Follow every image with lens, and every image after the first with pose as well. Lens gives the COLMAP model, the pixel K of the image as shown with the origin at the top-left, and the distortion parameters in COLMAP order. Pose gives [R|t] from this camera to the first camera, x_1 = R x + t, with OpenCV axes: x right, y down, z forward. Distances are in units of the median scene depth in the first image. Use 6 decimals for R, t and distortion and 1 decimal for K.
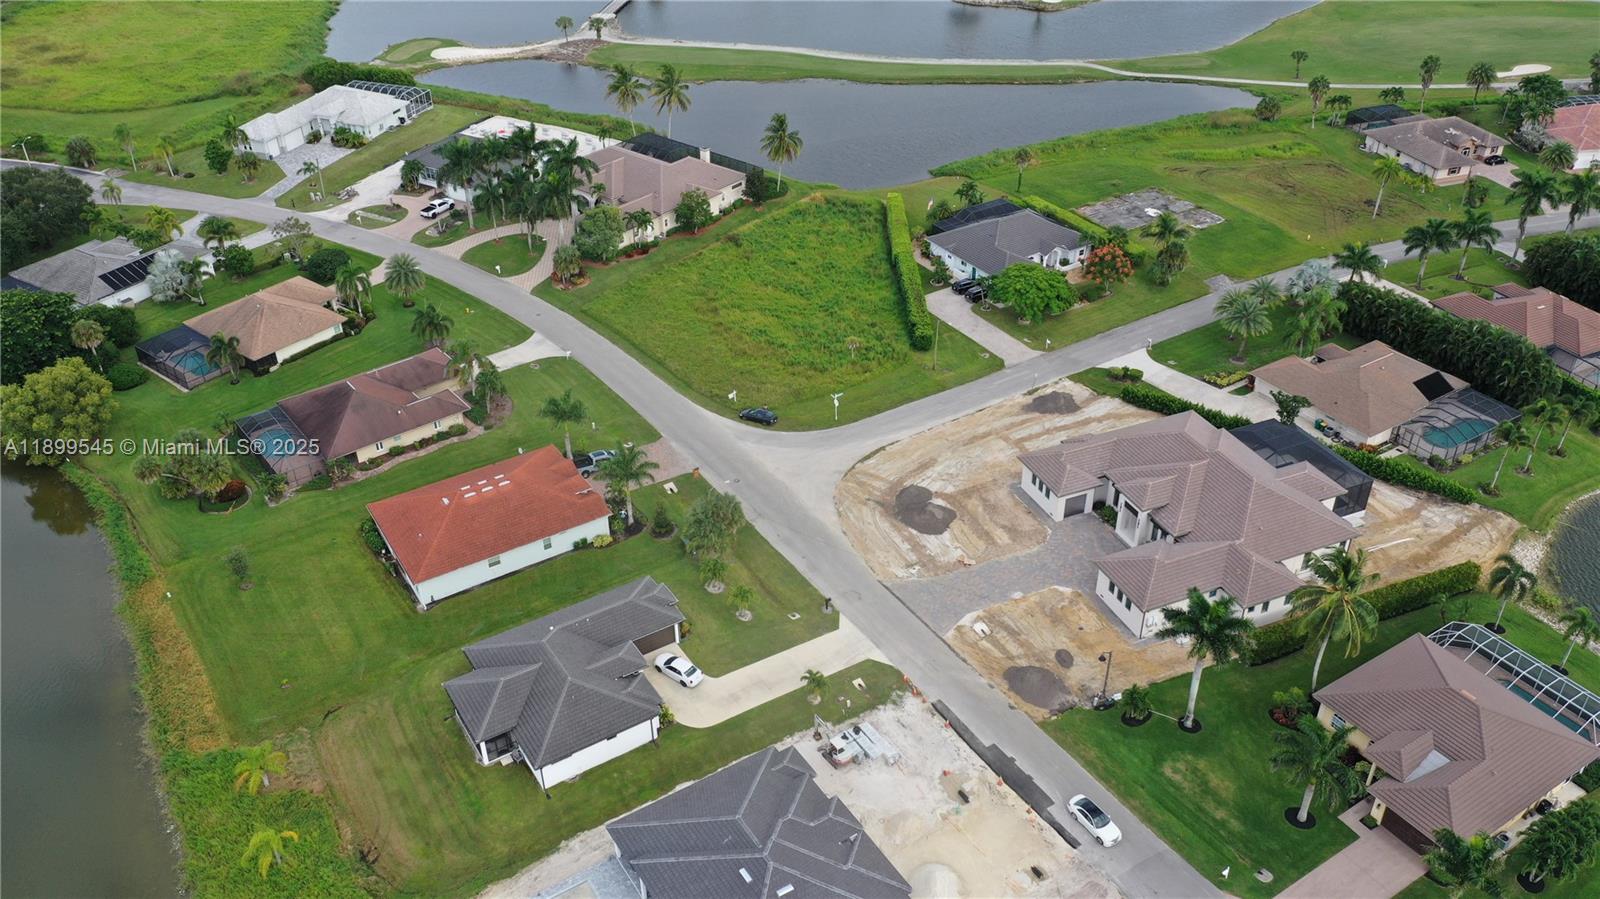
lens RADIAL K [[1261.7, 0, 800.2], [0, 1261.7, 446.7], [0, 0, 1]] dist [0.001753, 0.005573]
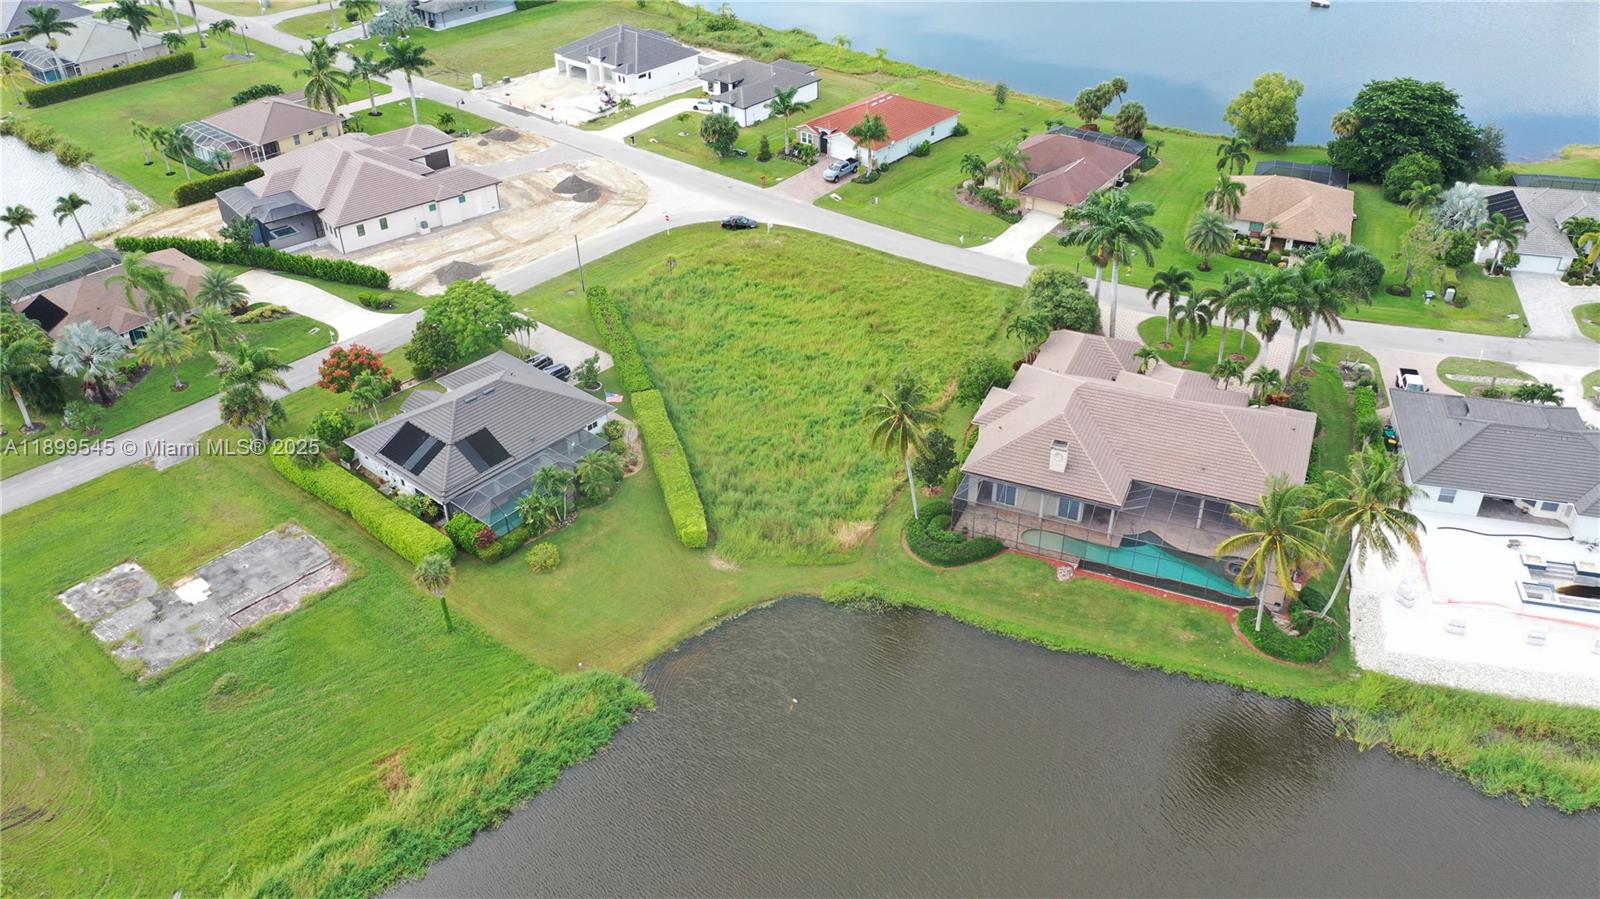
lens RADIAL K [[1261.7, 0, 799.7], [0, 1261.7, 448.2], [0, 0, 1]] dist [0.001753, 0.005573]
pose [[-0.958204, 0.179334, -0.222902, 0.177846], [-0.135784, 0.400706, 0.906089, -0.860889], [0.251811, 0.898484, -0.359607, 1.446807]]
